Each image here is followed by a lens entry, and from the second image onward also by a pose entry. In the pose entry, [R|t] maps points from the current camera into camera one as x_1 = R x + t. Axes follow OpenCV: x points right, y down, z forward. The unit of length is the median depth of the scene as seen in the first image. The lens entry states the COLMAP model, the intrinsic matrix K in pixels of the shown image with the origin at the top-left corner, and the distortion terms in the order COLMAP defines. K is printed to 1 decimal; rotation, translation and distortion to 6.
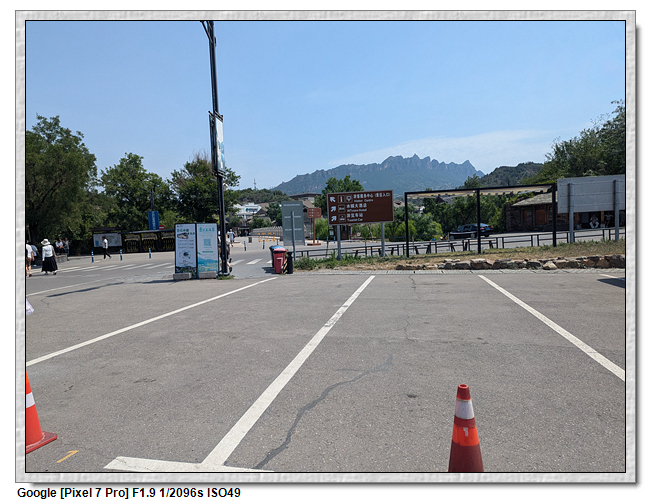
lens RADIAL K [[420.0, 0, 319.9], [0, 420.0, 242.4], [0, 0, 1]] dist [0.033507, -0.034068]
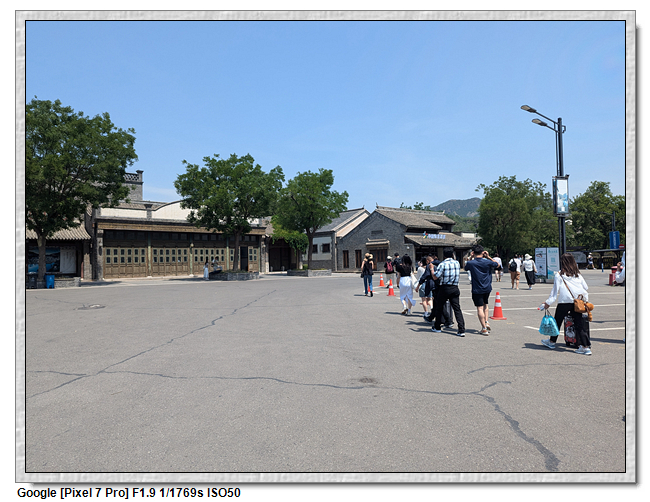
lens RADIAL K [[420.0, 0, 319.9], [0, 420.0, 242.4], [0, 0, 1]] dist [0.033507, -0.034068]
pose [[0.999999, 0.001040, 0.000159, -0.944695], [-0.001040, 0.999999, 0.000423, 0.000009], [-0.000158, -0.000423, 1.000000, -0.000938]]
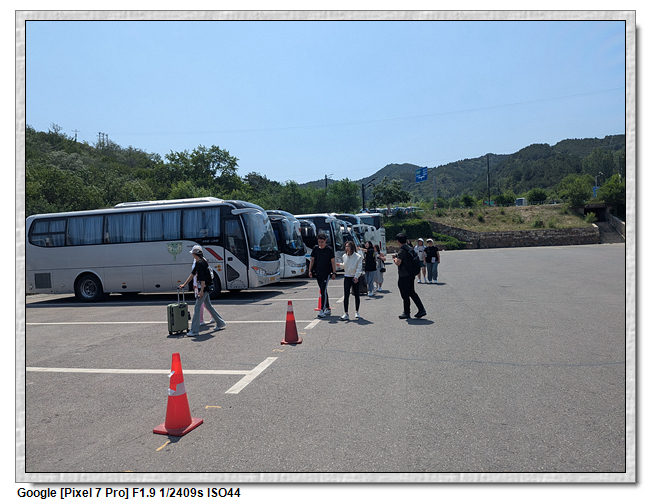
lens RADIAL K [[420.0, 0, 319.9], [0, 420.0, 242.4], [0, 0, 1]] dist [0.033507, -0.034068]
pose [[1.000000, 0.000676, 0.000181, 0.152988], [-0.000676, 1.000000, 0.000214, -0.000053], [-0.000181, -0.000214, 1.000000, -0.000034]]
